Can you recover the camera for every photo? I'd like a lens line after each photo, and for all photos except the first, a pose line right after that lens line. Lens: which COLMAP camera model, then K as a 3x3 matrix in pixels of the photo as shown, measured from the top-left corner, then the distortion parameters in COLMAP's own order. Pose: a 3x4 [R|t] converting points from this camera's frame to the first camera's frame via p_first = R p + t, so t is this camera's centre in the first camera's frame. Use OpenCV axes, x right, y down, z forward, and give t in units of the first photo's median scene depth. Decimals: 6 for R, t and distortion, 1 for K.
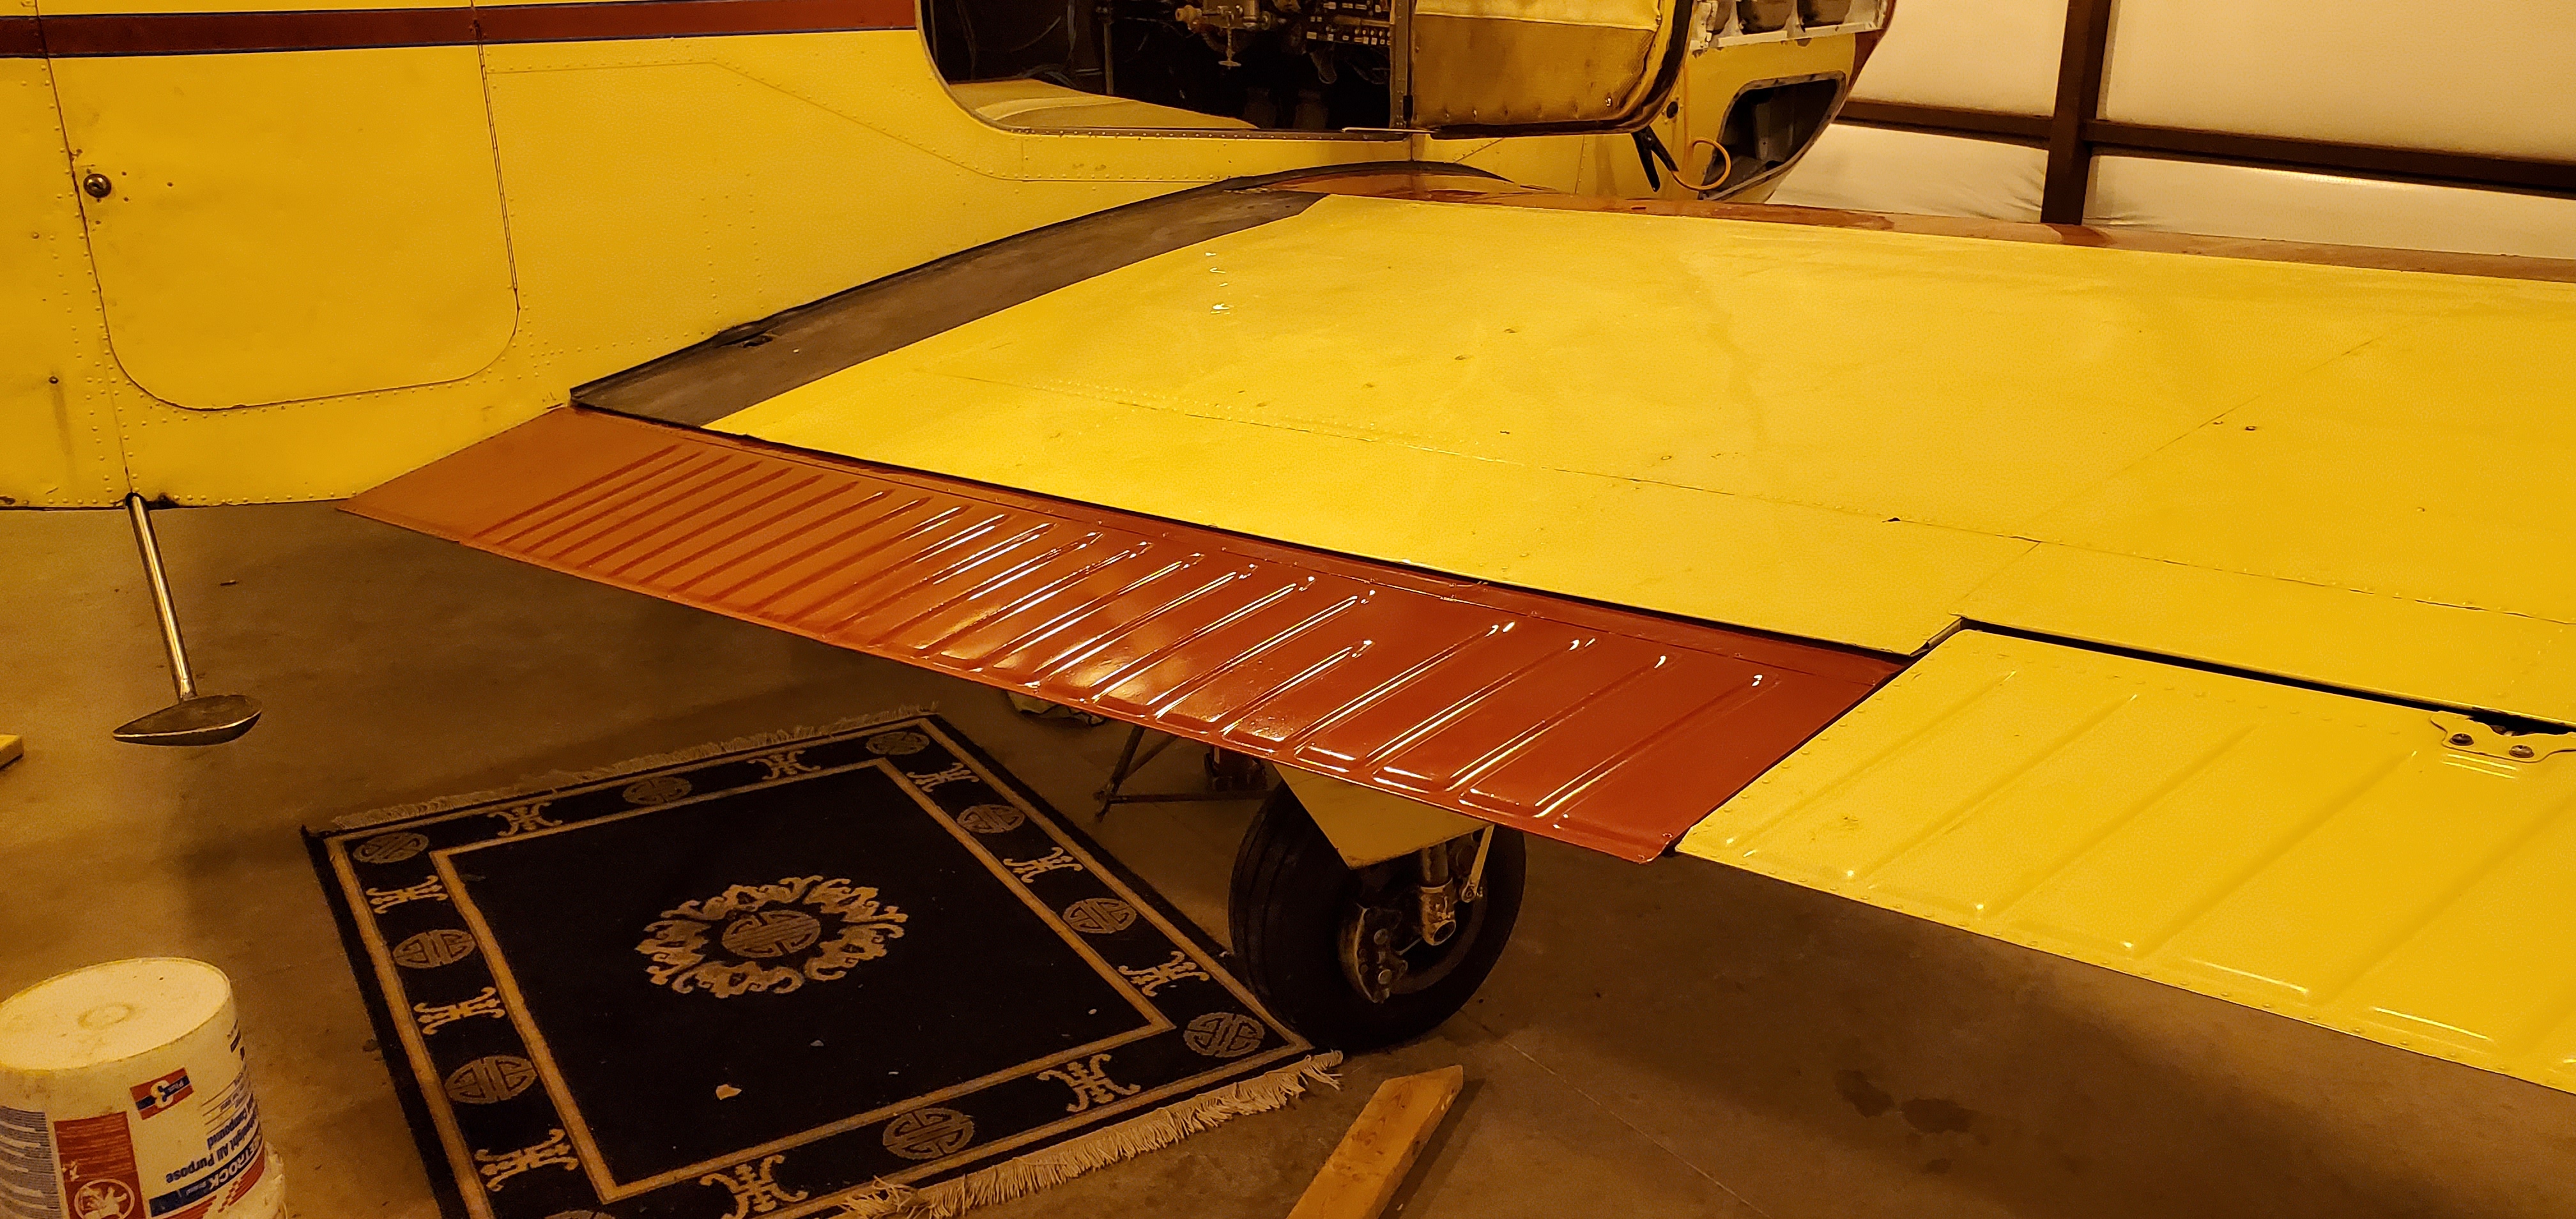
lens RADIAL K [[1973.7, 0, 1308.8], [0, 1973.7, 600.2], [0, 0, 1]] dist [0.063505, -0.078555]
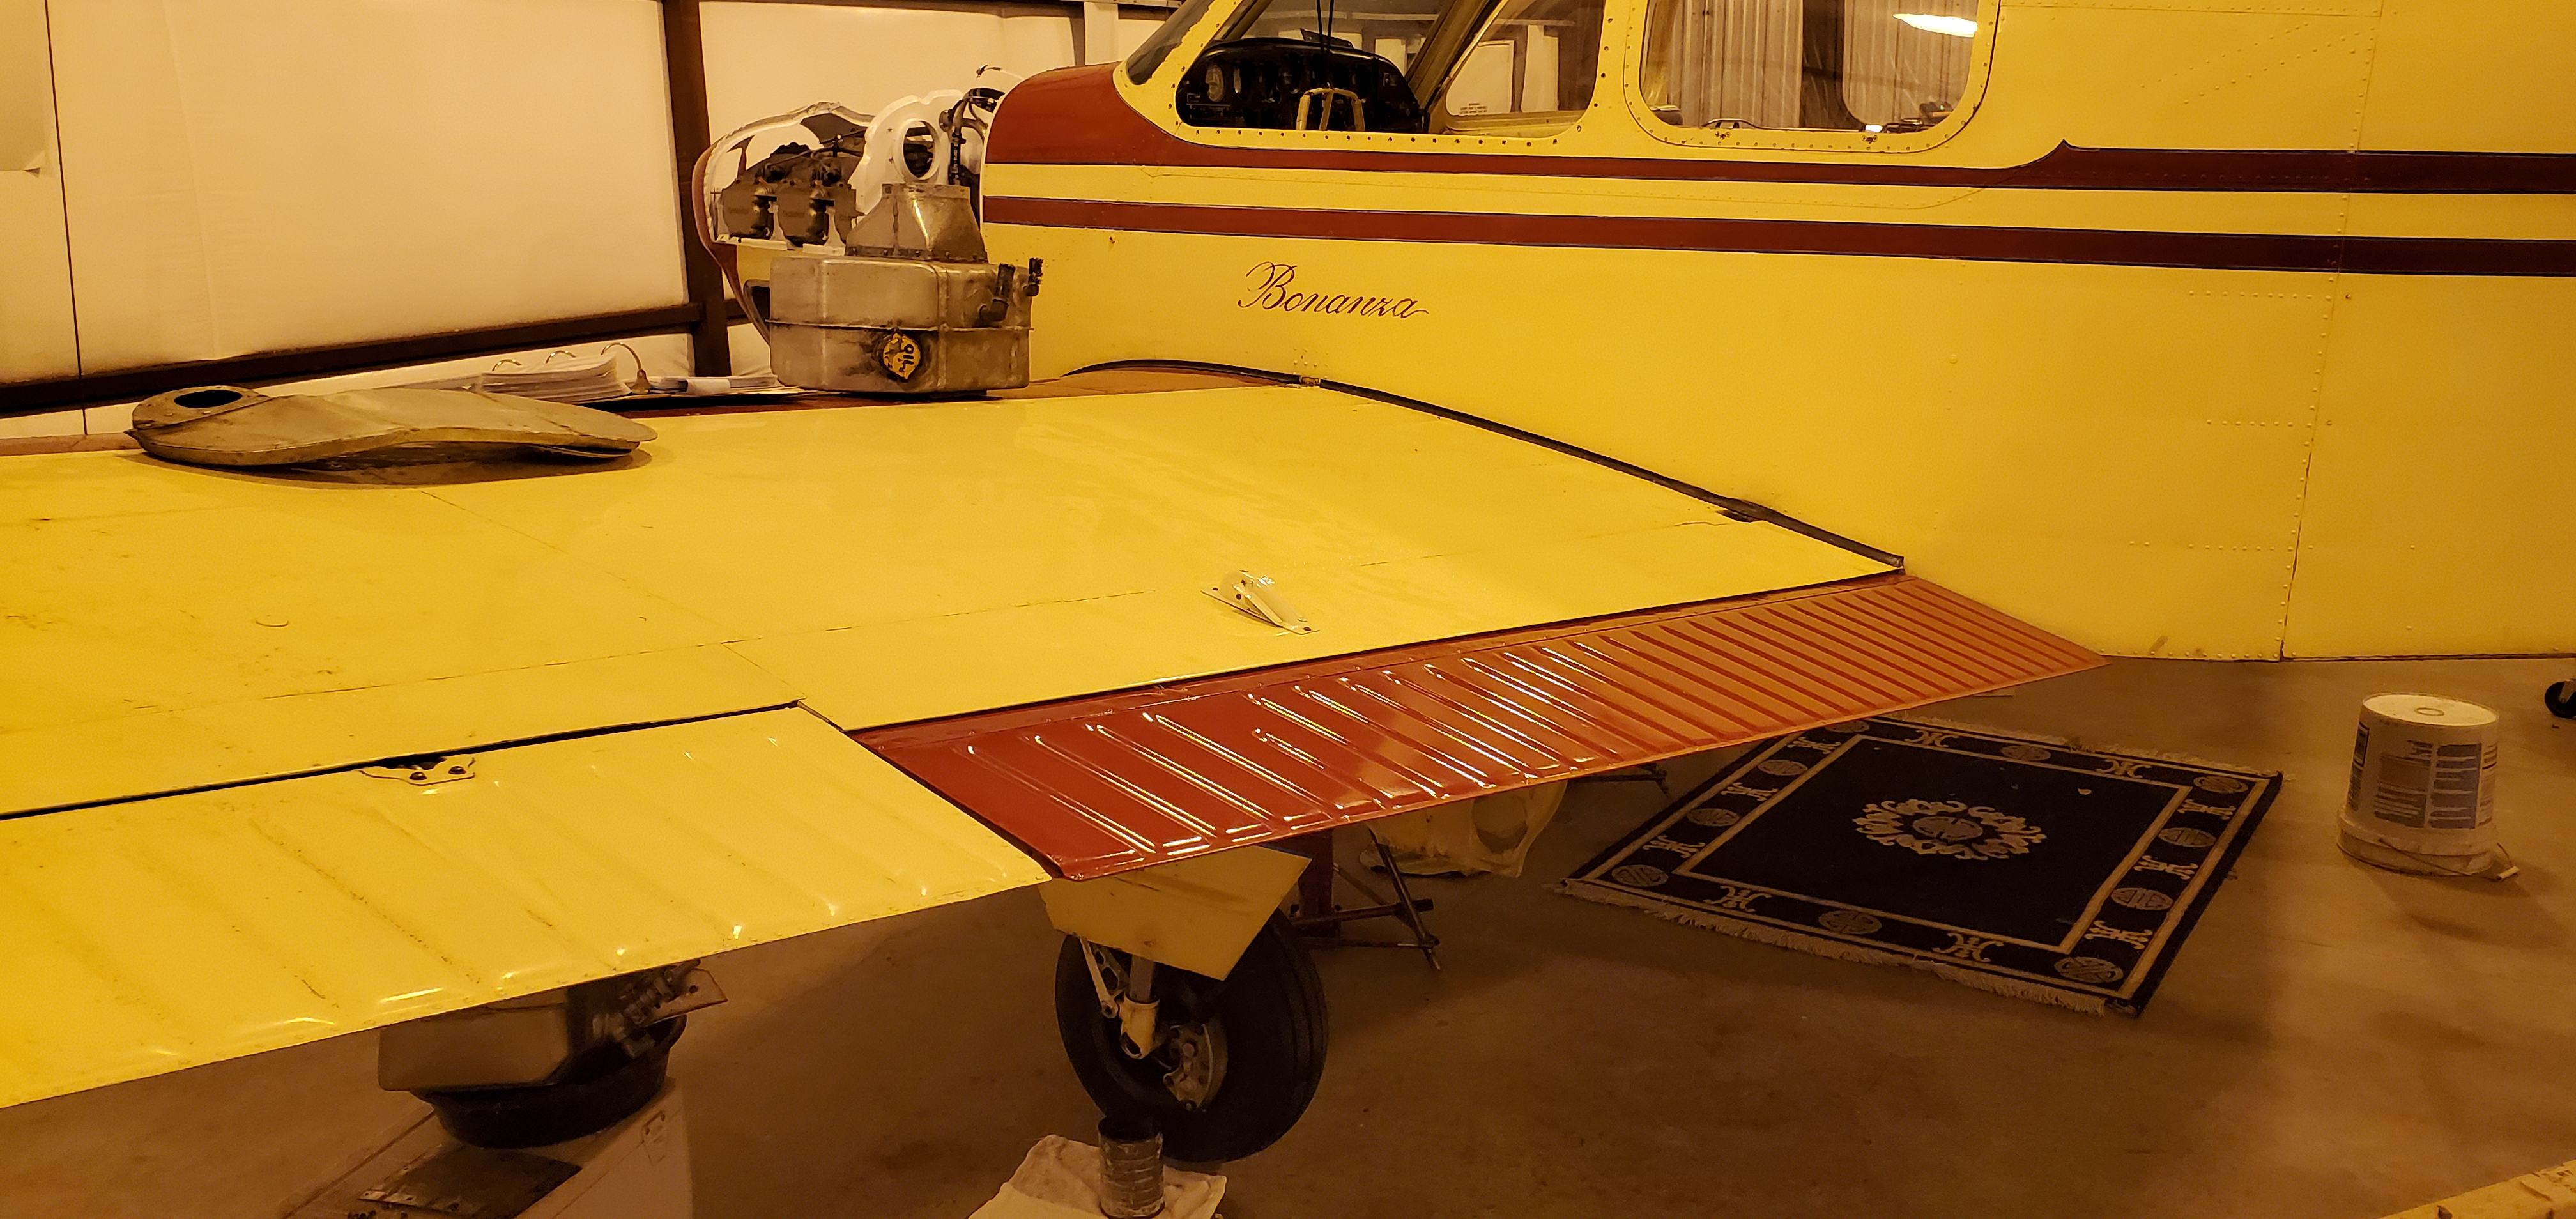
lens RADIAL K [[1973.7, 0, 1278.2], [0, 1973.7, 615.1], [0, 0, 1]] dist [0.063505, -0.078555]
pose [[-0.387371, -0.218908, 0.895557, -1.307394], [0.310185, 0.883821, 0.350209, -0.606262], [-0.868176, 0.413449, -0.274465, 1.716038]]
